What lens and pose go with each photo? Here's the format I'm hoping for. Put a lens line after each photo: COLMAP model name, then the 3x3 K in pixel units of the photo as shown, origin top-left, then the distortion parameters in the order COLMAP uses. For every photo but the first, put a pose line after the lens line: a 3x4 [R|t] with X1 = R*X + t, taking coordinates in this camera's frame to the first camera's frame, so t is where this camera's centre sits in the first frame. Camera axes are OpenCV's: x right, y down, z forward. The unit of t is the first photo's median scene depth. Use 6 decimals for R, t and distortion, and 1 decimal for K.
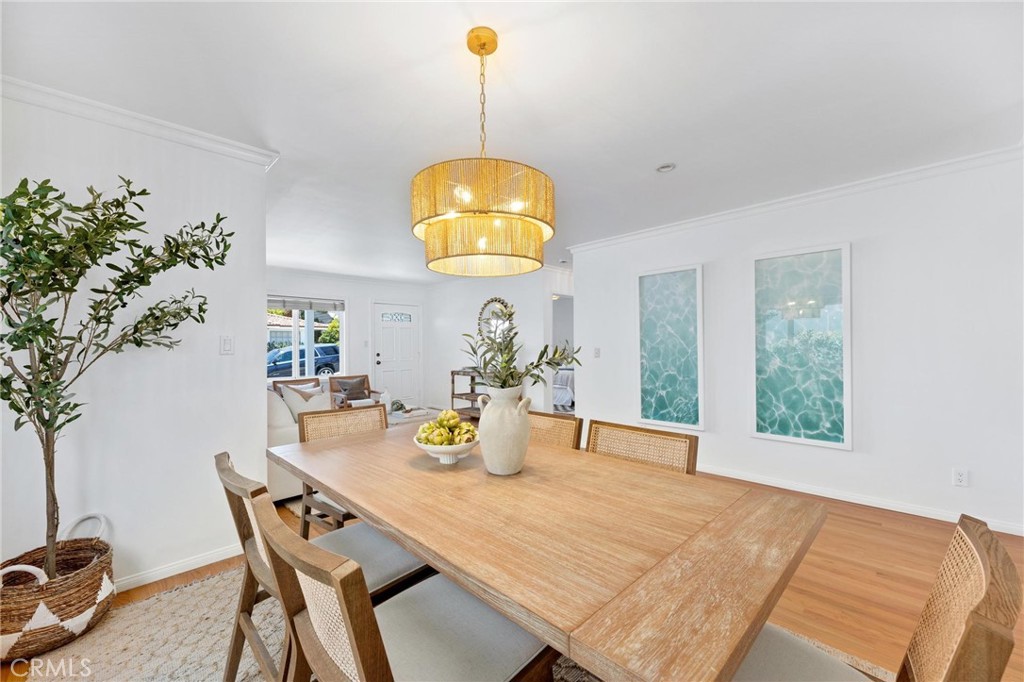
lens RADIAL K [[407.1, 0, 510.4], [0, 407.1, 344.3], [0, 0, 1]] dist [0.002410, 0.000169]
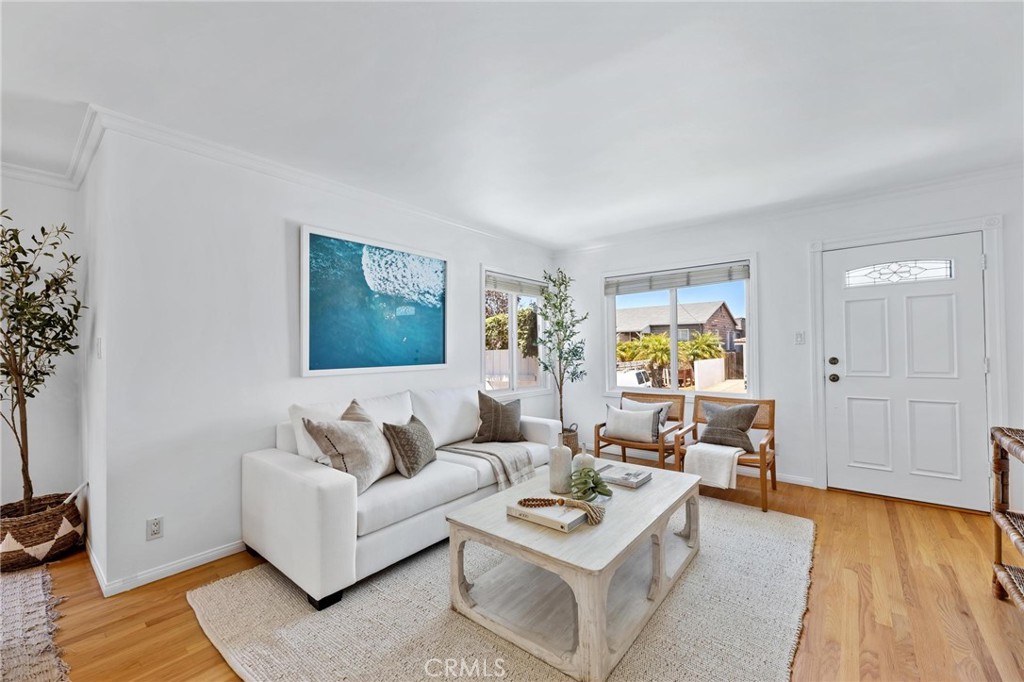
lens RADIAL K [[407.1, 0, 510.4], [0, 407.1, 344.3], [0, 0, 1]] dist [0.002410, 0.000169]
pose [[0.074502, -0.006157, -0.997202, 0.114233], [0.025672, 0.999661, -0.004254, -0.000304], [0.996890, -0.025283, 0.074635, 0.635170]]
